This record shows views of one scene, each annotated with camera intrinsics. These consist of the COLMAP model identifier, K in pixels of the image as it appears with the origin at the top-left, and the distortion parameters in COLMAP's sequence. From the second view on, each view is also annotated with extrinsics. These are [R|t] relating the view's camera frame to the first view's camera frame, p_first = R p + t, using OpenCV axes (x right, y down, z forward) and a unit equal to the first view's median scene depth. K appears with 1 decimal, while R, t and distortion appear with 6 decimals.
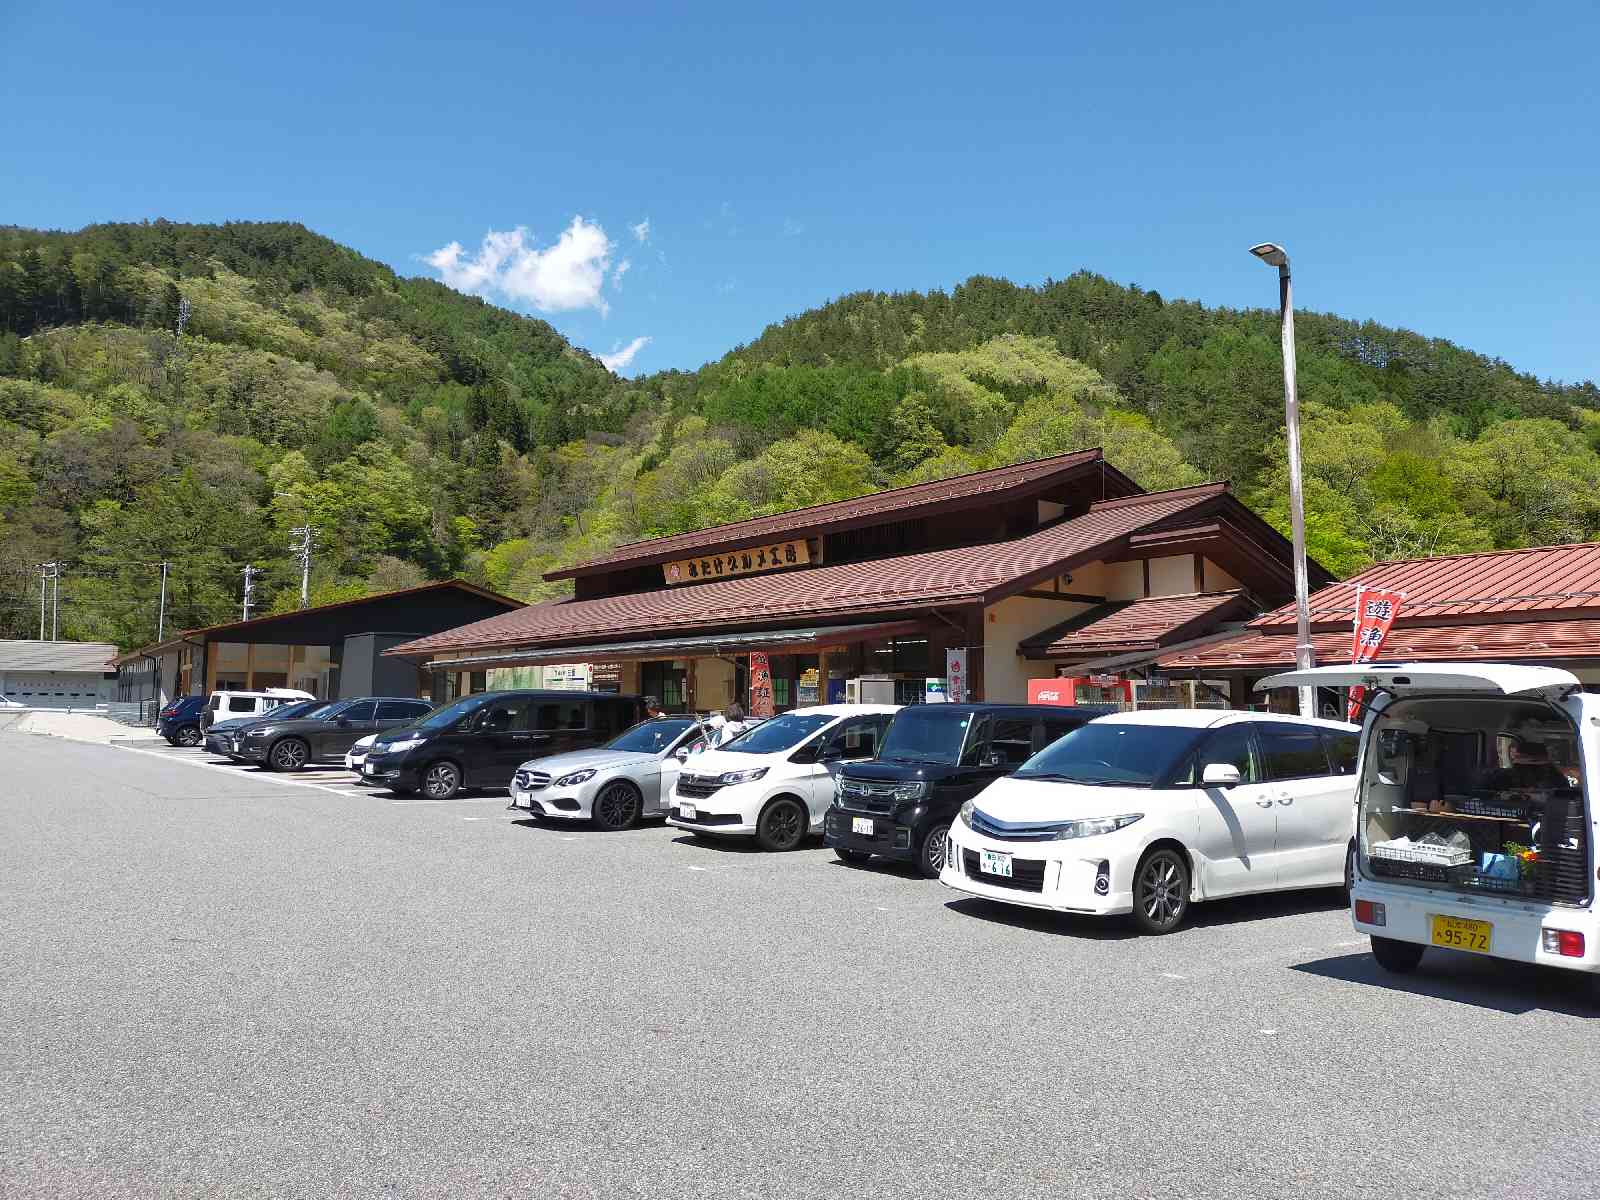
lens RADIAL K [[1178.0, 0, 821.7], [0, 1178.0, 577.1], [0, 0, 1]] dist [0.084348, -0.104453]
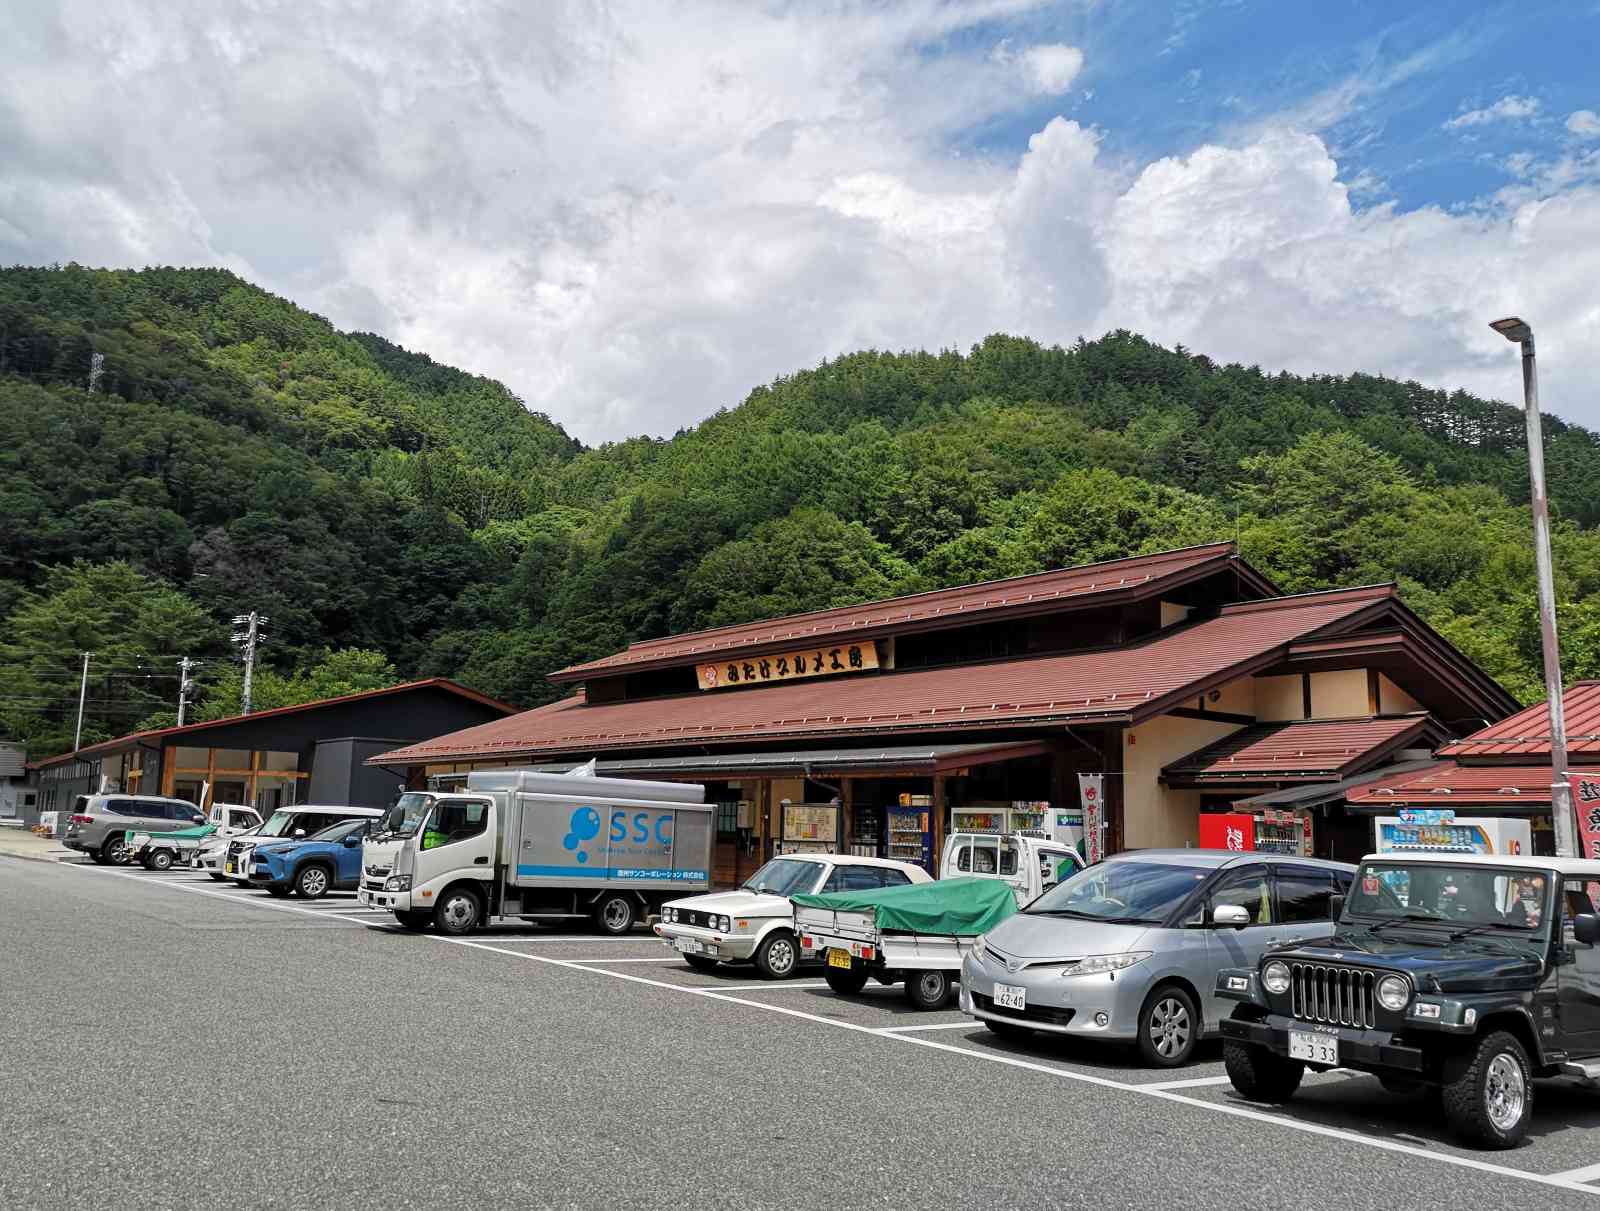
lens RADIAL K [[1378.4, 0, 762.9], [0, 1378.4, 608.9], [0, 0, 1]] dist [0.008460, 0.104274]
pose [[0.999318, 0.016078, -0.033242, -0.007536], [-0.017744, 0.998568, -0.050463, -0.000371], [0.032383, 0.051018, 0.998173, -0.001380]]
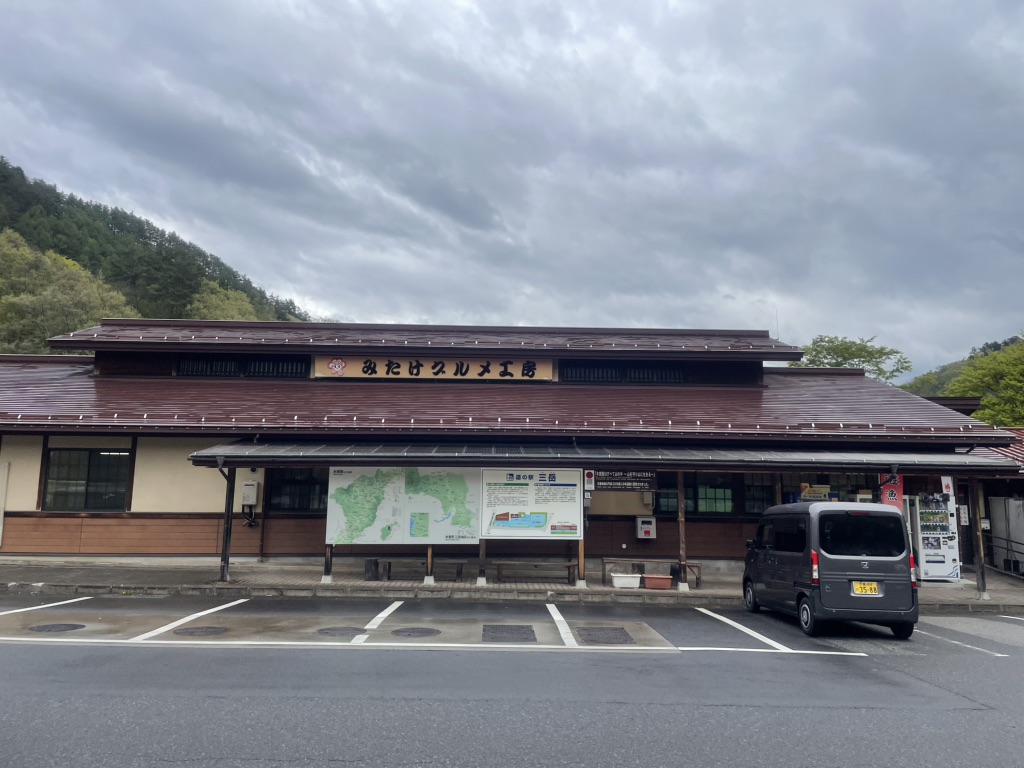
lens RADIAL K [[753.9, 0, 525.9], [0, 753.9, 369.3], [0, 0, 1]] dist [0.084348, -0.104453]
pose [[0.597699, 0.126021, 0.791754, -0.073937], [-0.095960, 0.991714, -0.085408, 0.005174], [-0.795957, -0.024928, 0.604840, 0.070062]]
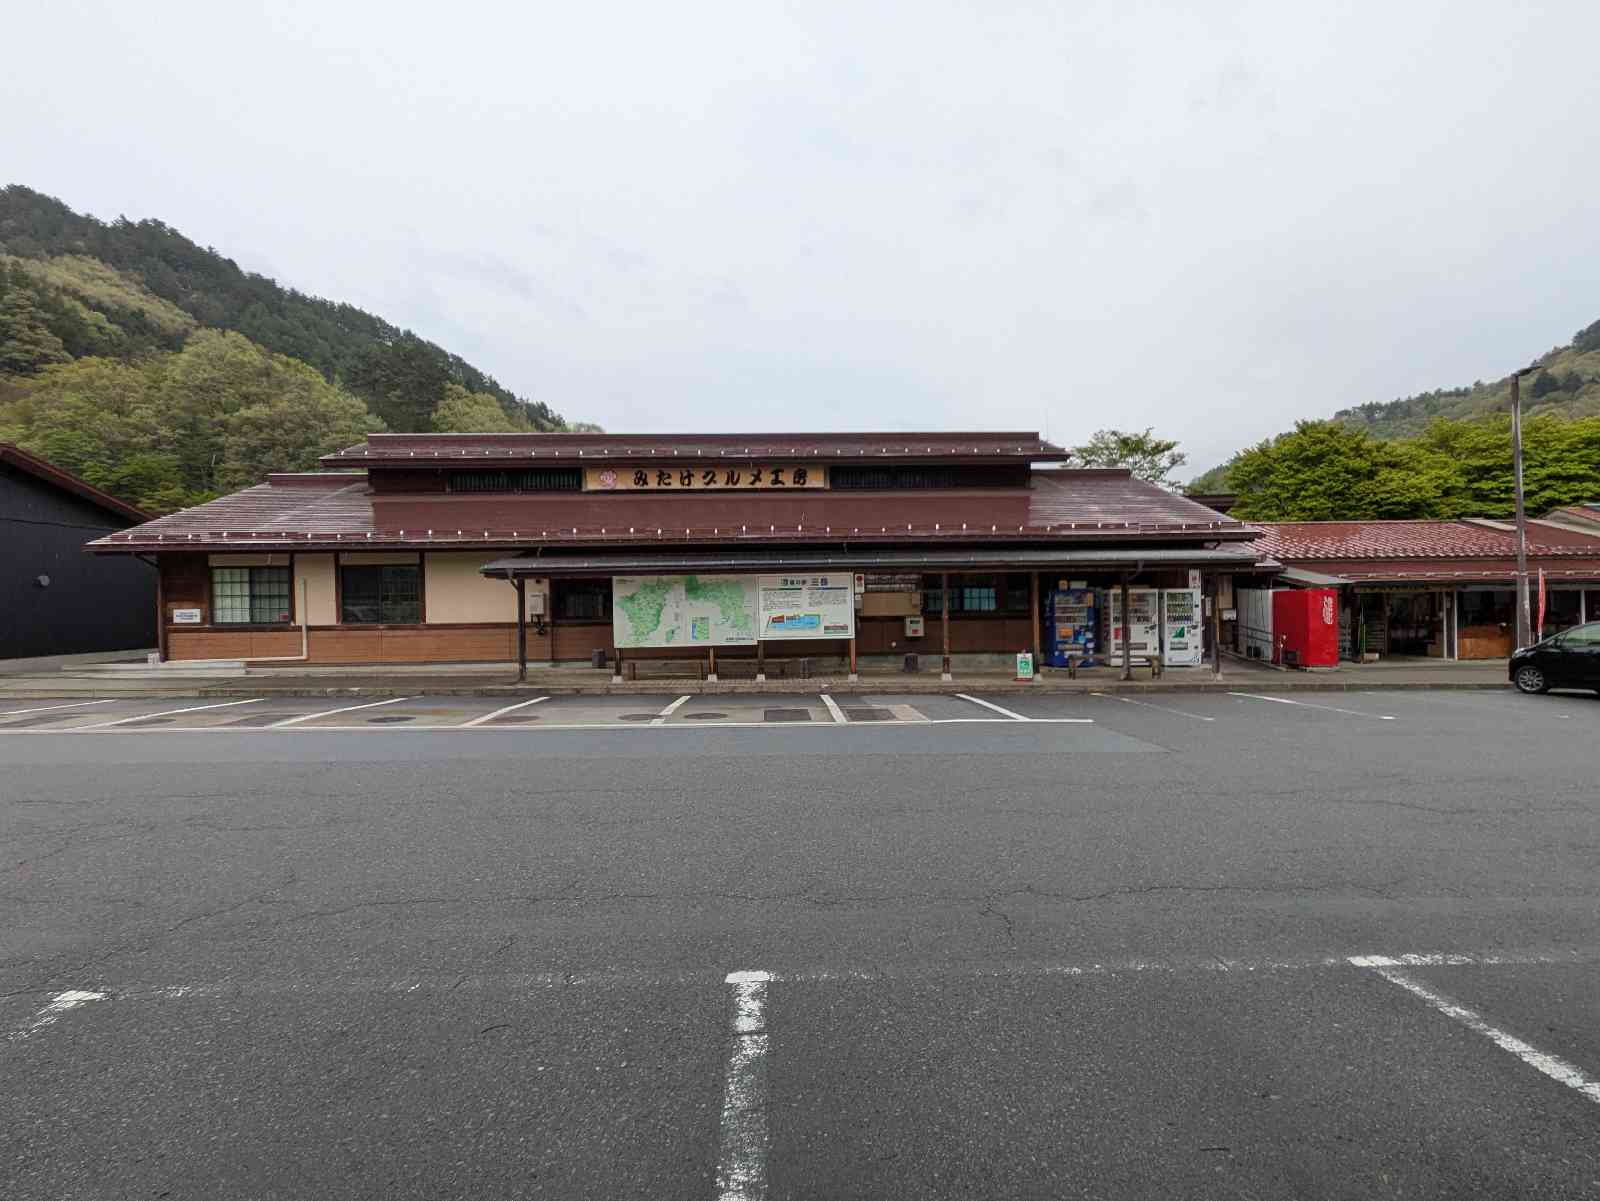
lens RADIAL K [[795.4, 0, 817.3], [0, 795.4, 609.3], [0, 0, 1]] dist [0.002537, -0.013362]
pose [[0.582054, -0.025122, 0.812762, -0.078853], [-0.071548, 0.994064, 0.081964, 0.005242], [-0.809996, -0.105858, 0.576801, 0.066105]]
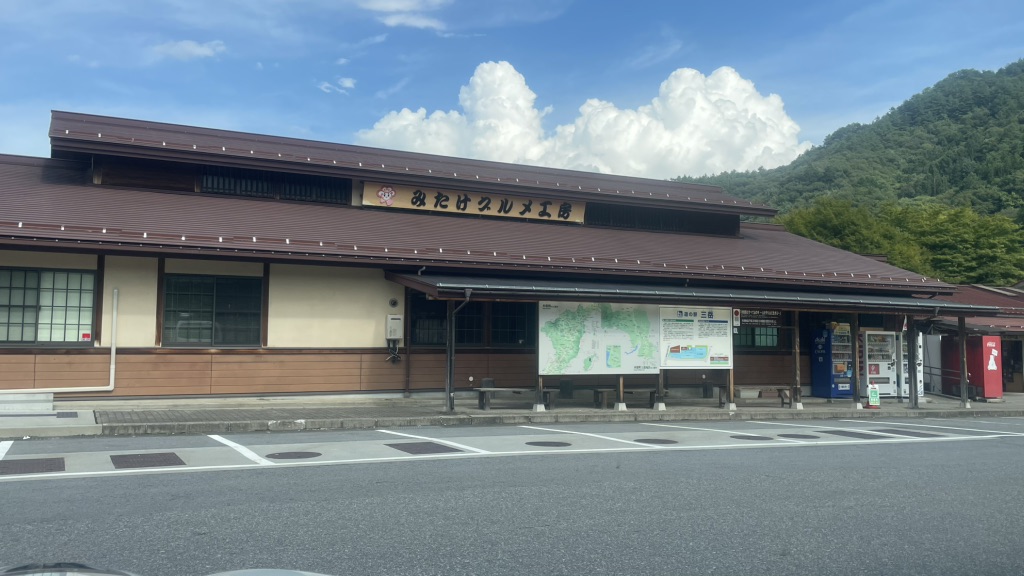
lens RADIAL K [[838.4, 0, 512.0], [0, 838.4, 288.0], [0, 0, 1]] dist [0.087233, -0.000508]
pose [[0.213536, 0.056887, 0.975278, -0.102087], [-0.116664, 0.992644, -0.032357, 0.010693], [-0.969944, -0.106871, 0.218602, 0.106802]]
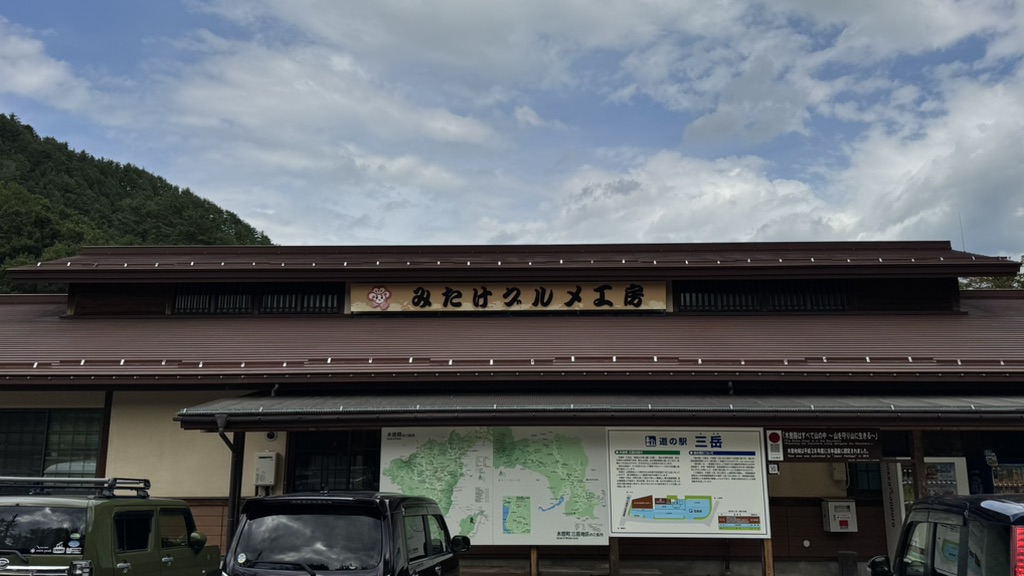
lens RADIAL K [[816.5, 0, 512.7], [0, 816.5, 300.2], [0, 0, 1]] dist [0.156045, -0.302924]
pose [[0.647345, 0.138047, 0.749592, -0.063710], [-0.080588, 0.990346, -0.112789, 0.006853], [-0.757925, 0.012605, 0.652220, 0.084955]]
